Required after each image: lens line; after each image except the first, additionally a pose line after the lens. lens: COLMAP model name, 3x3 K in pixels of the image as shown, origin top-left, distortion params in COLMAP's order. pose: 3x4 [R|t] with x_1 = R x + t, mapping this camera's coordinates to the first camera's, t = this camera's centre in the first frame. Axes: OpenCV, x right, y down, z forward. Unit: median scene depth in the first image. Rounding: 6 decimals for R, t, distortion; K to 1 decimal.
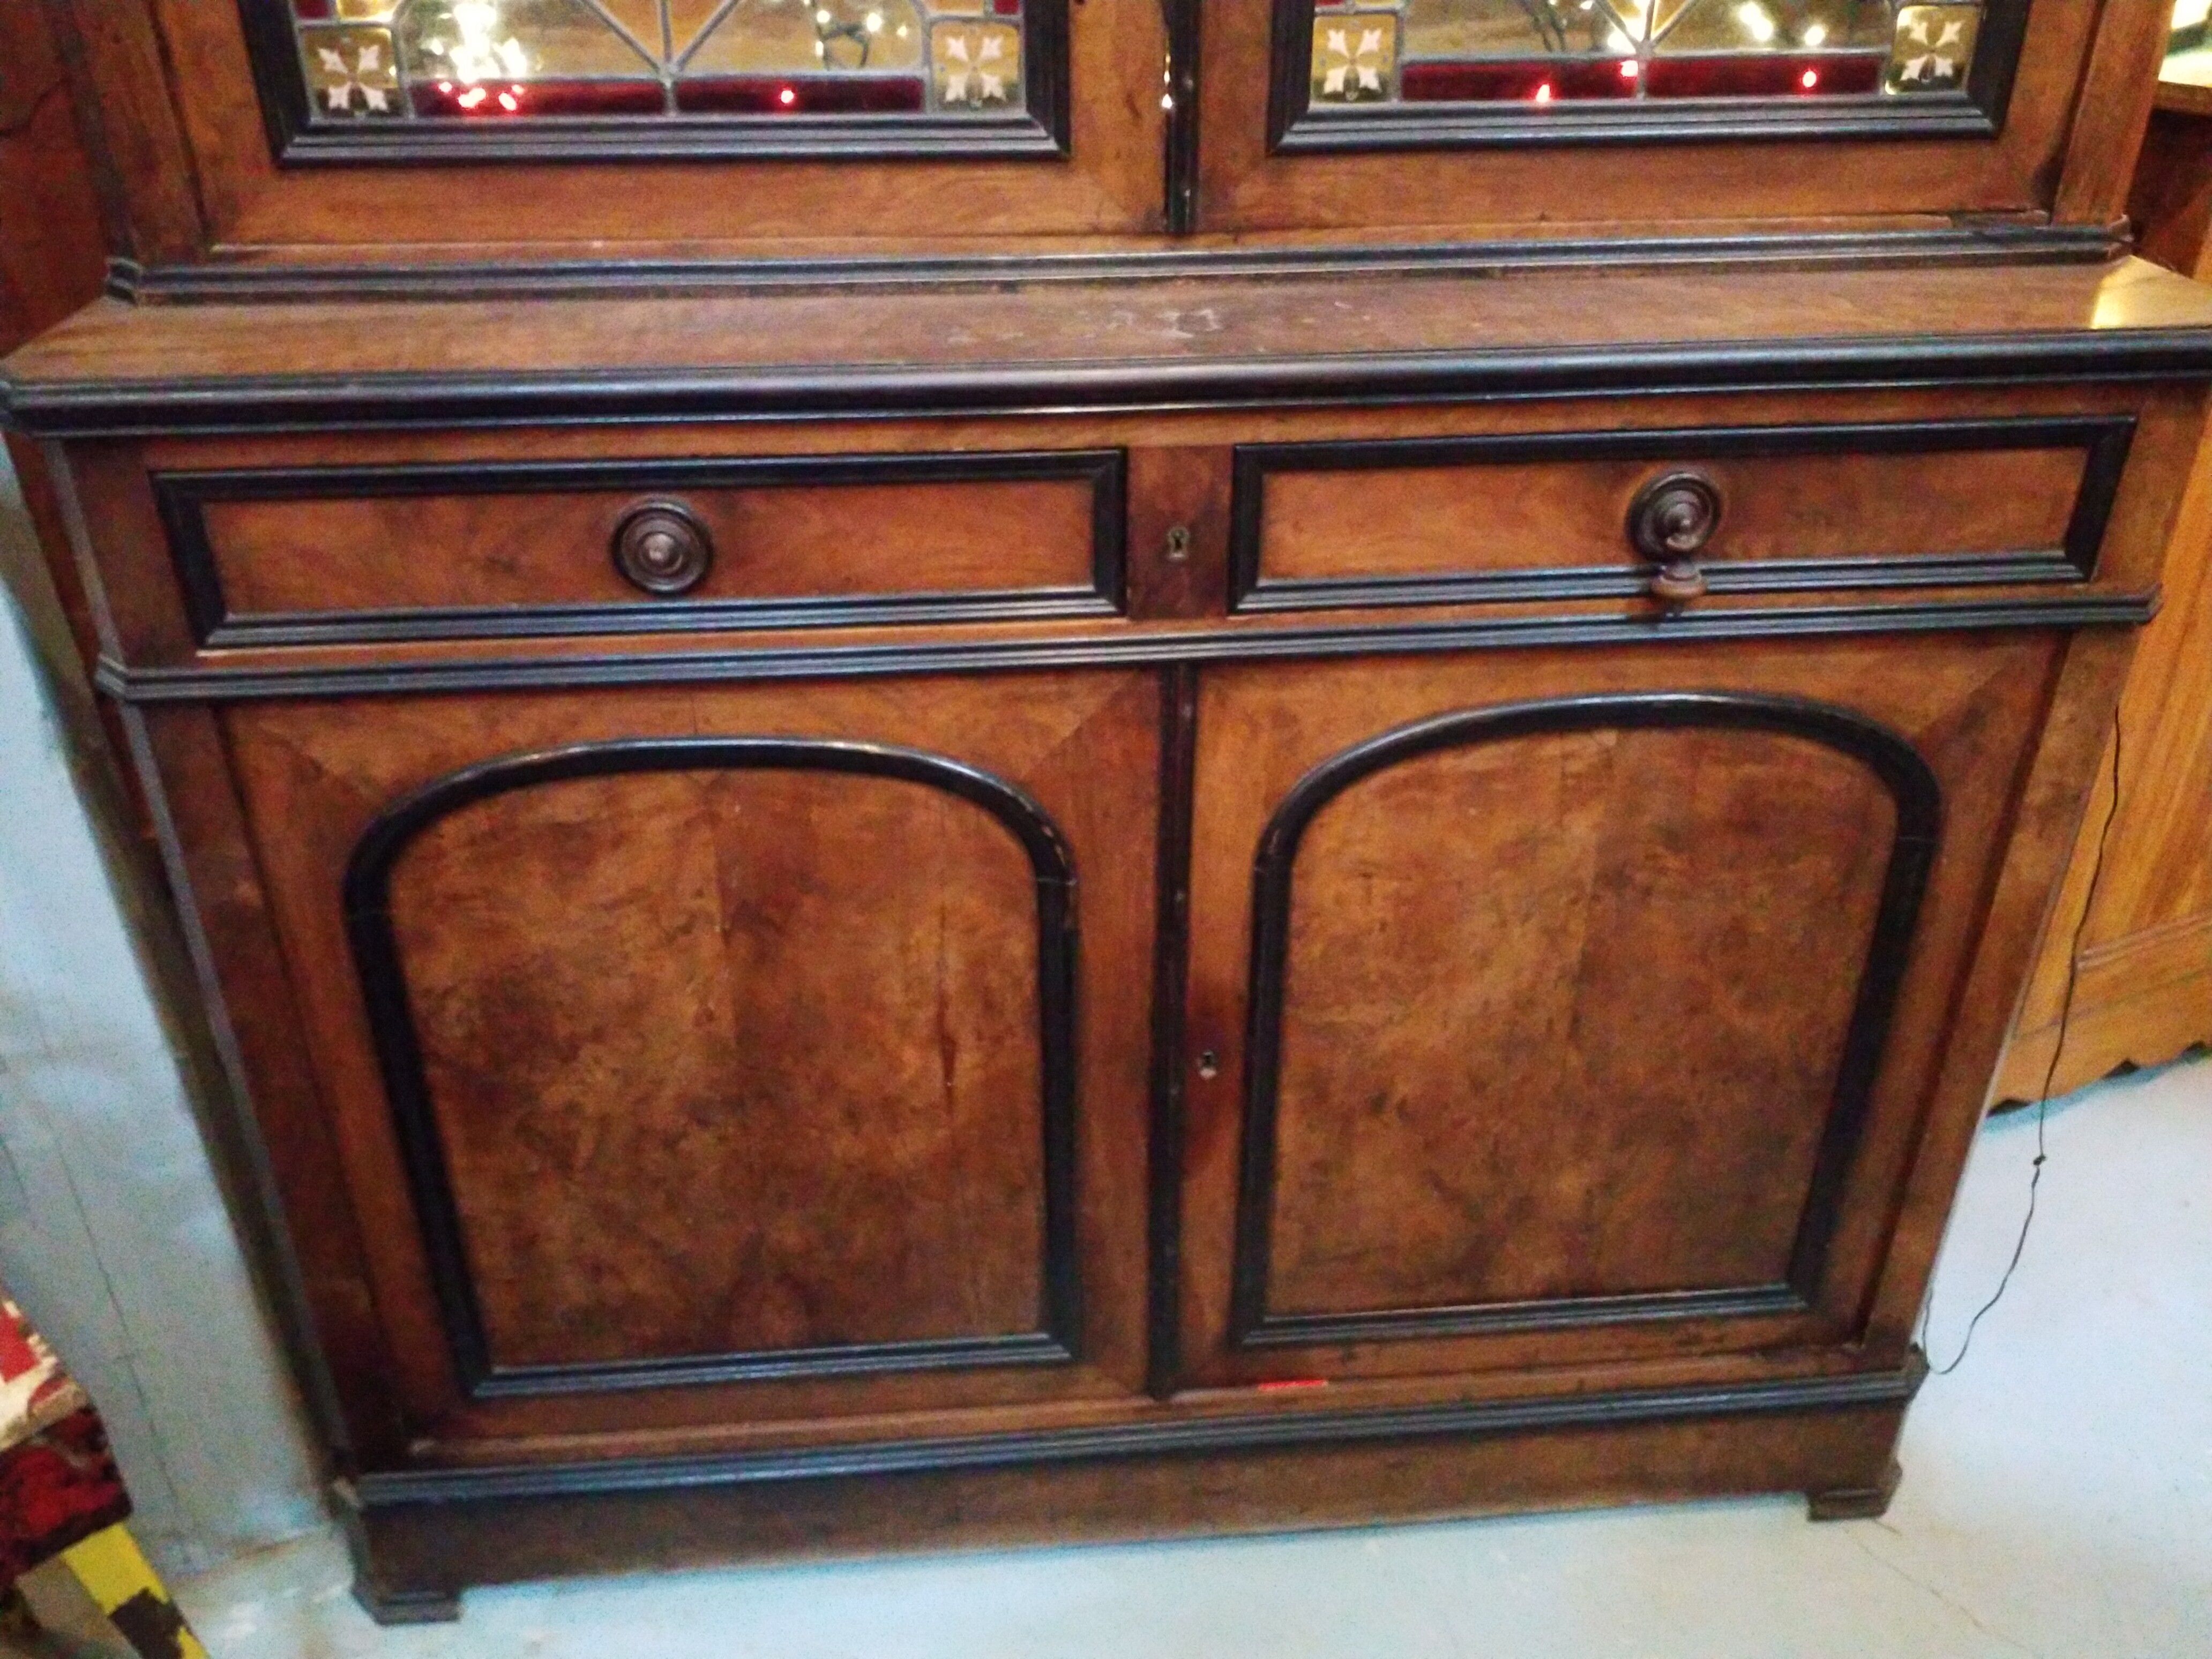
lens RADIAL K [[1758.1, 0, 1106.7], [0, 1758.1, 768.8], [0, 0, 1]] dist [0.070329, -0.135812]
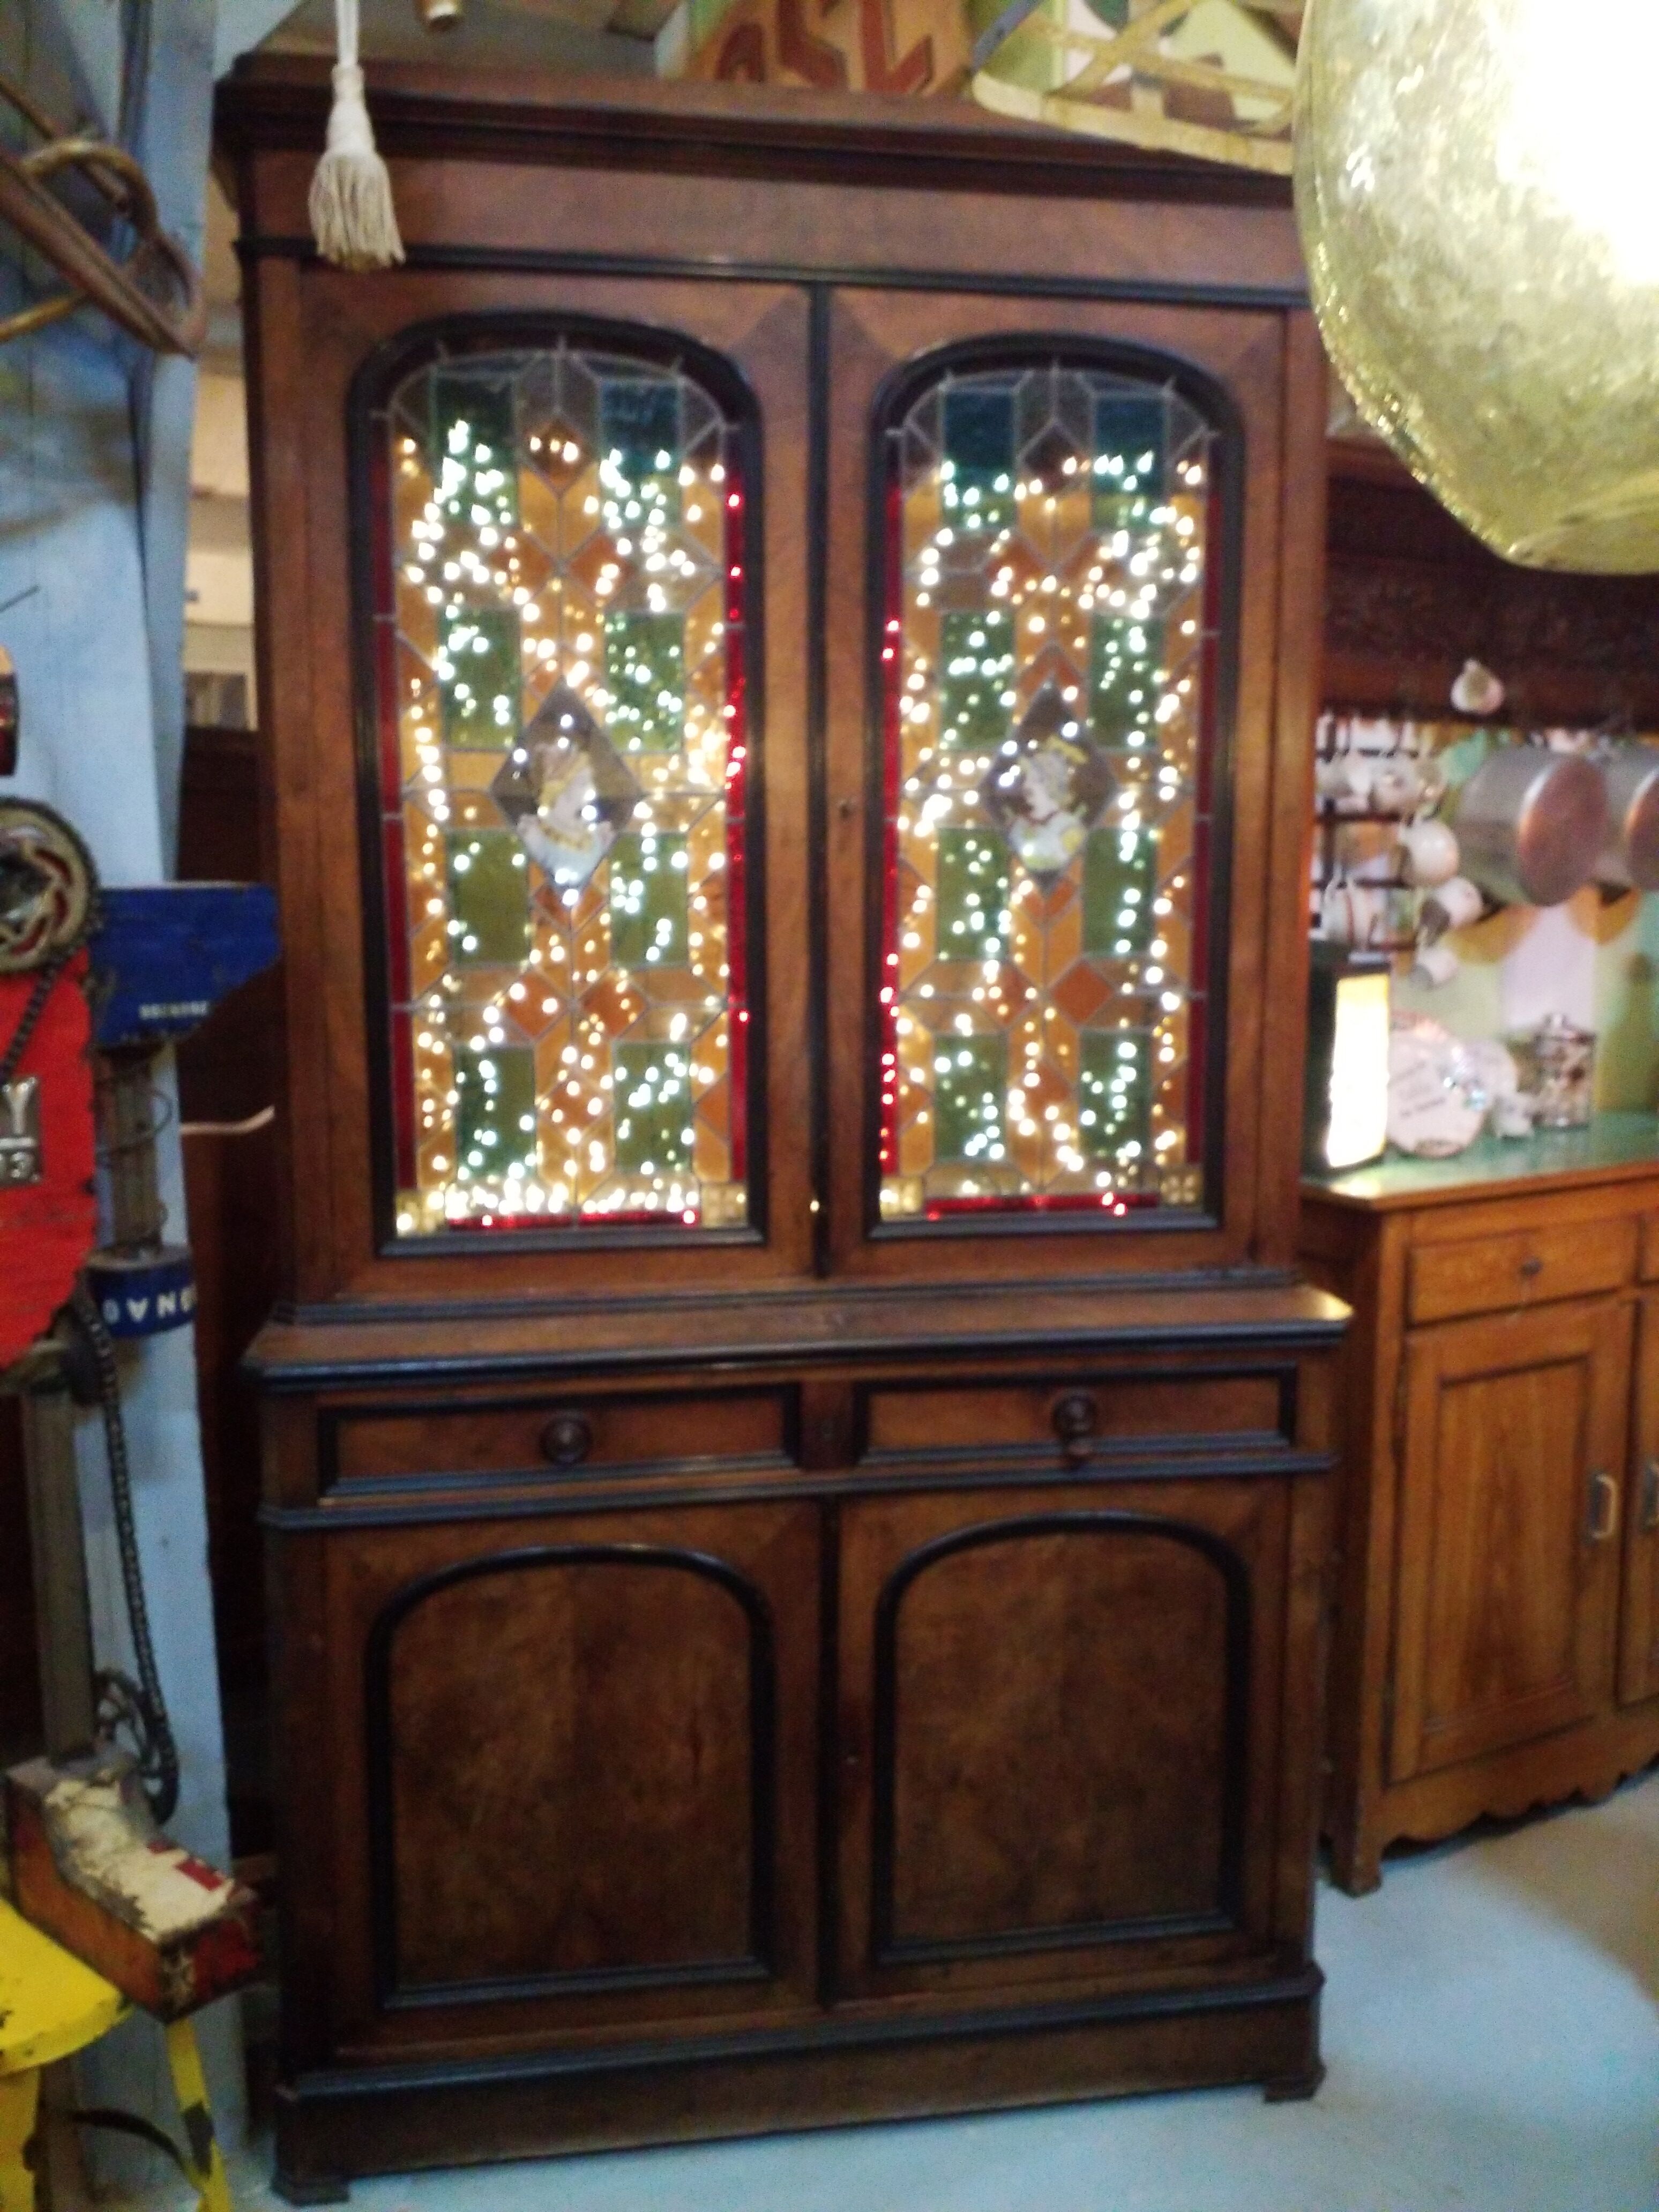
lens RADIAL K [[1758.1, 0, 822.7], [0, 1758.1, 1116.0], [0, 0, 1]] dist [0.070329, -0.135812]
pose [[0.998648, -0.009116, 0.051170, -0.054773], [0.026707, 0.934592, -0.354719, 0.214270], [-0.044590, 0.355606, 0.933572, -0.858513]]
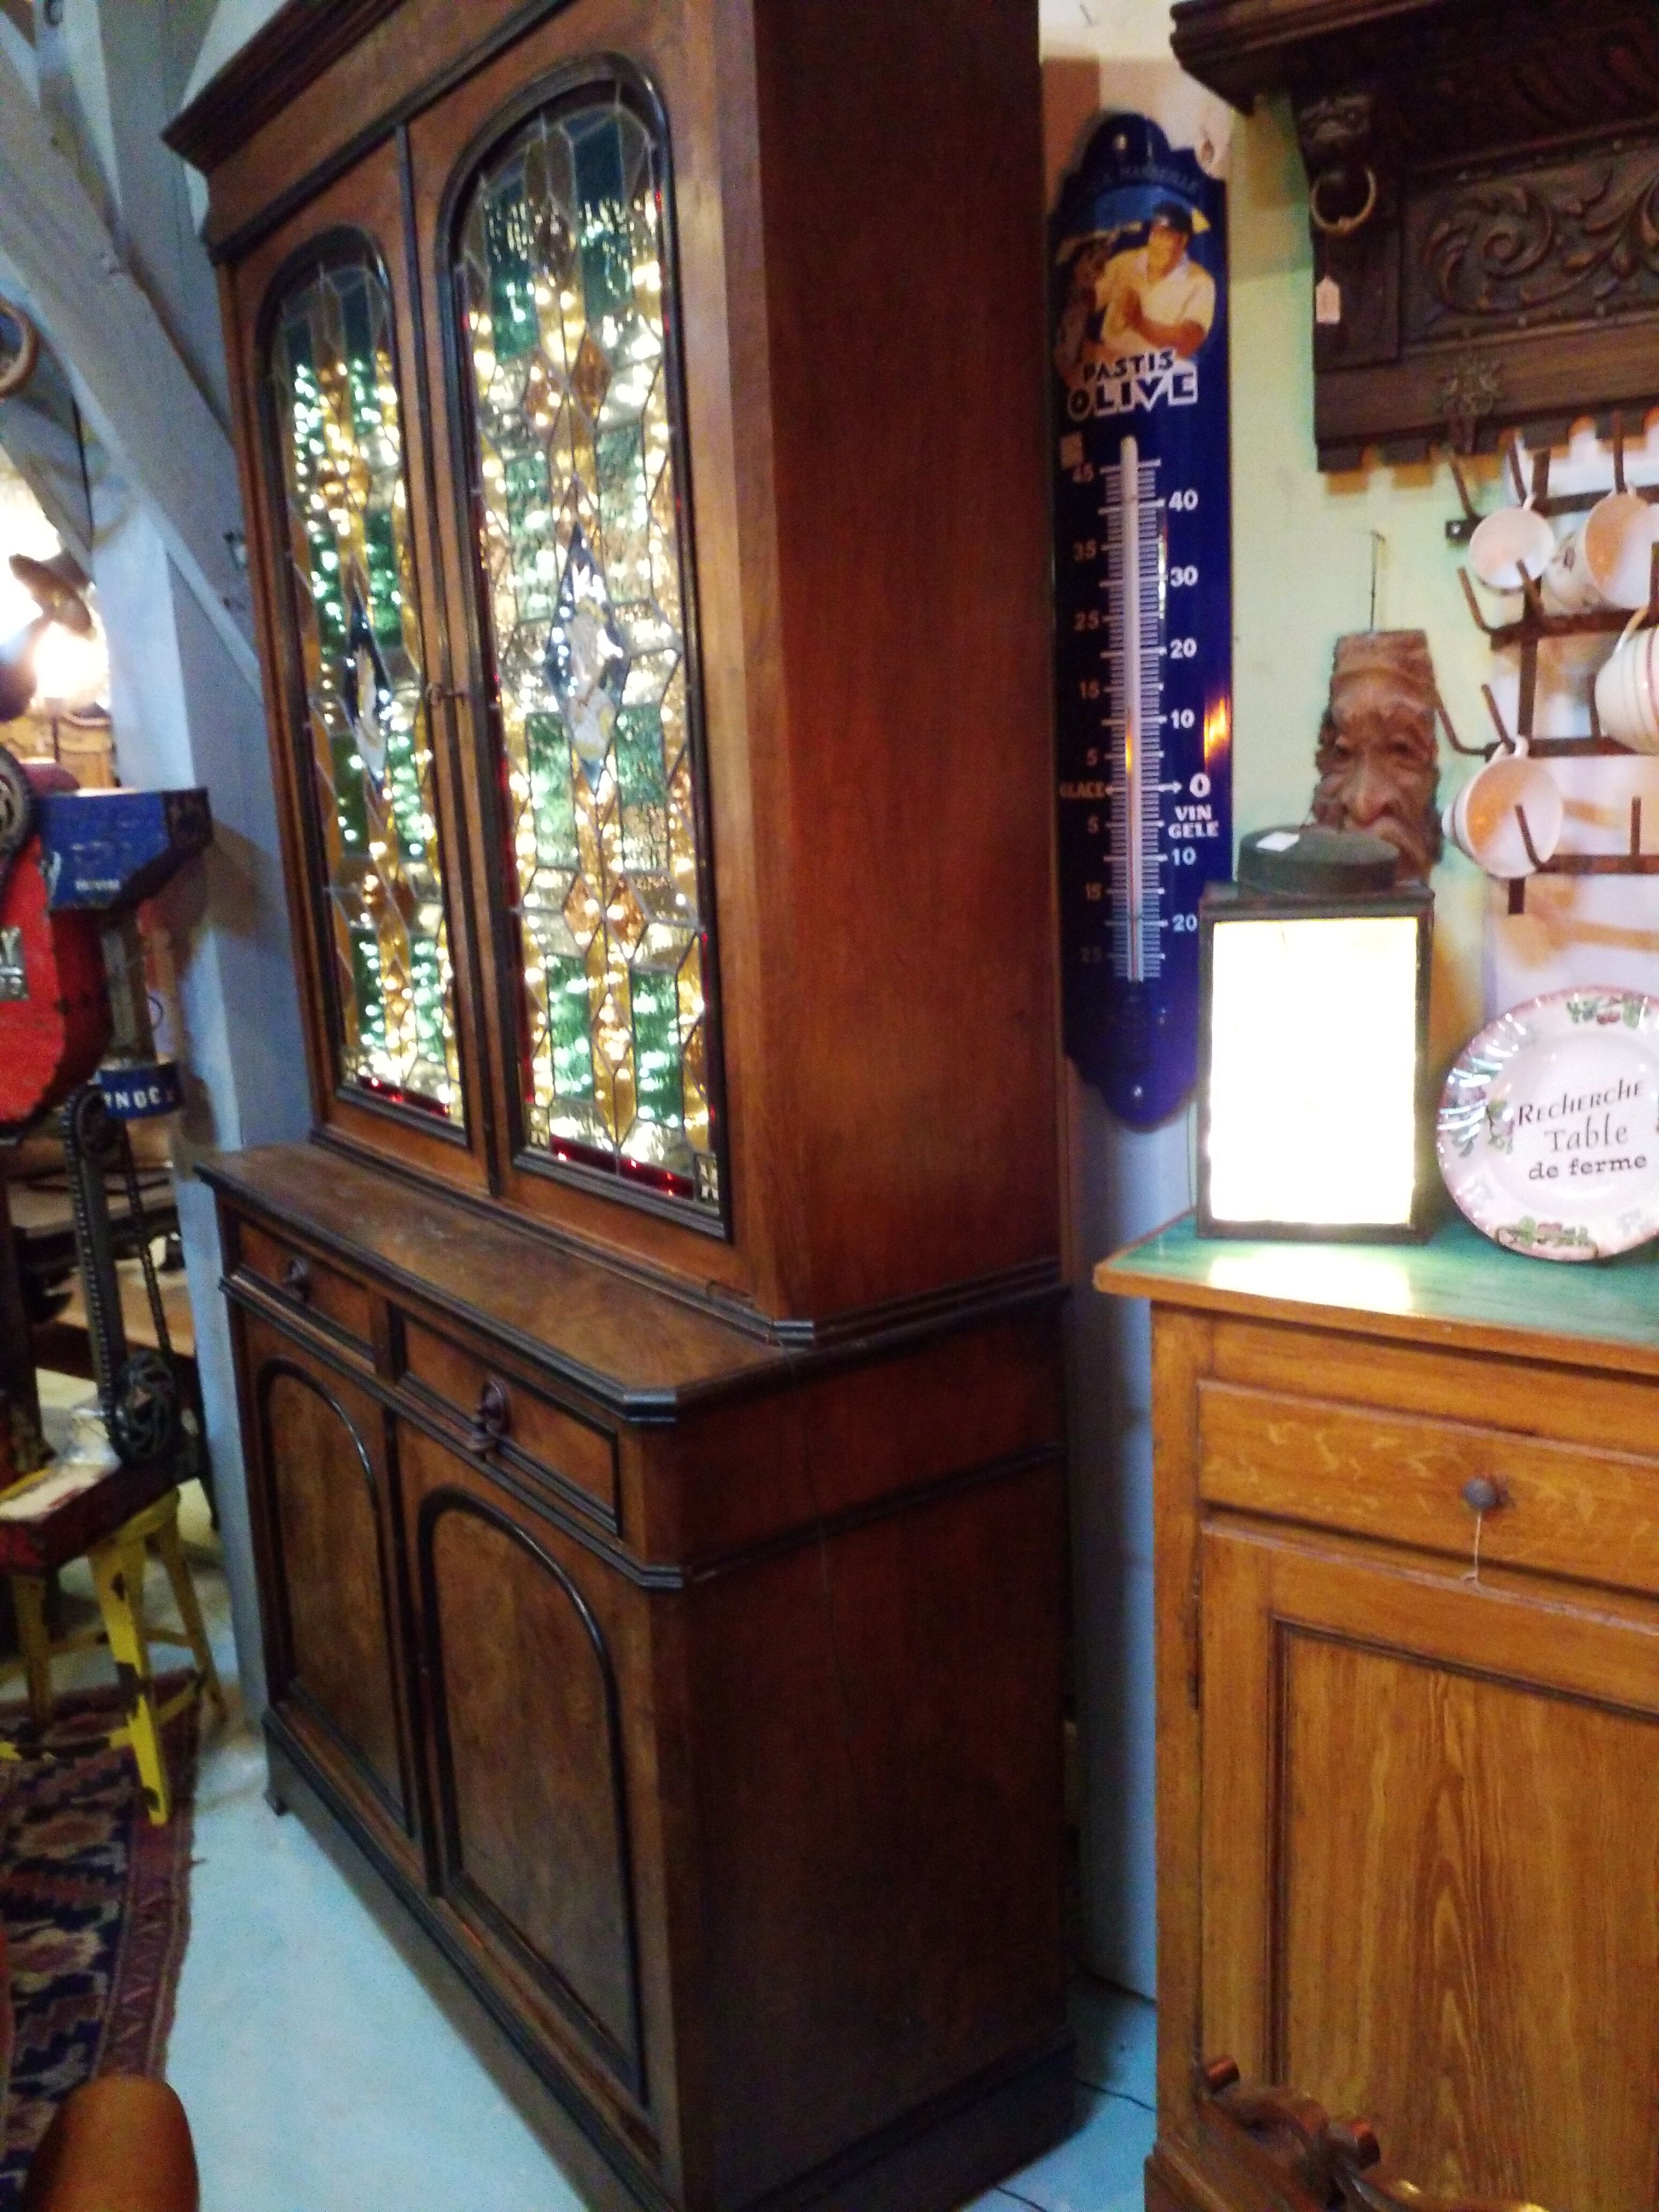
lens RADIAL K [[1729.3, 0, 829.5], [0, 1729.3, 1106.0], [0, 0, 1]] dist [0.065680, -0.135007]
pose [[0.514563, 0.152519, -0.843779, 1.669623], [-0.374044, 0.925414, -0.060829, -0.385991], [0.771567, 0.346911, 0.533233, 0.225105]]
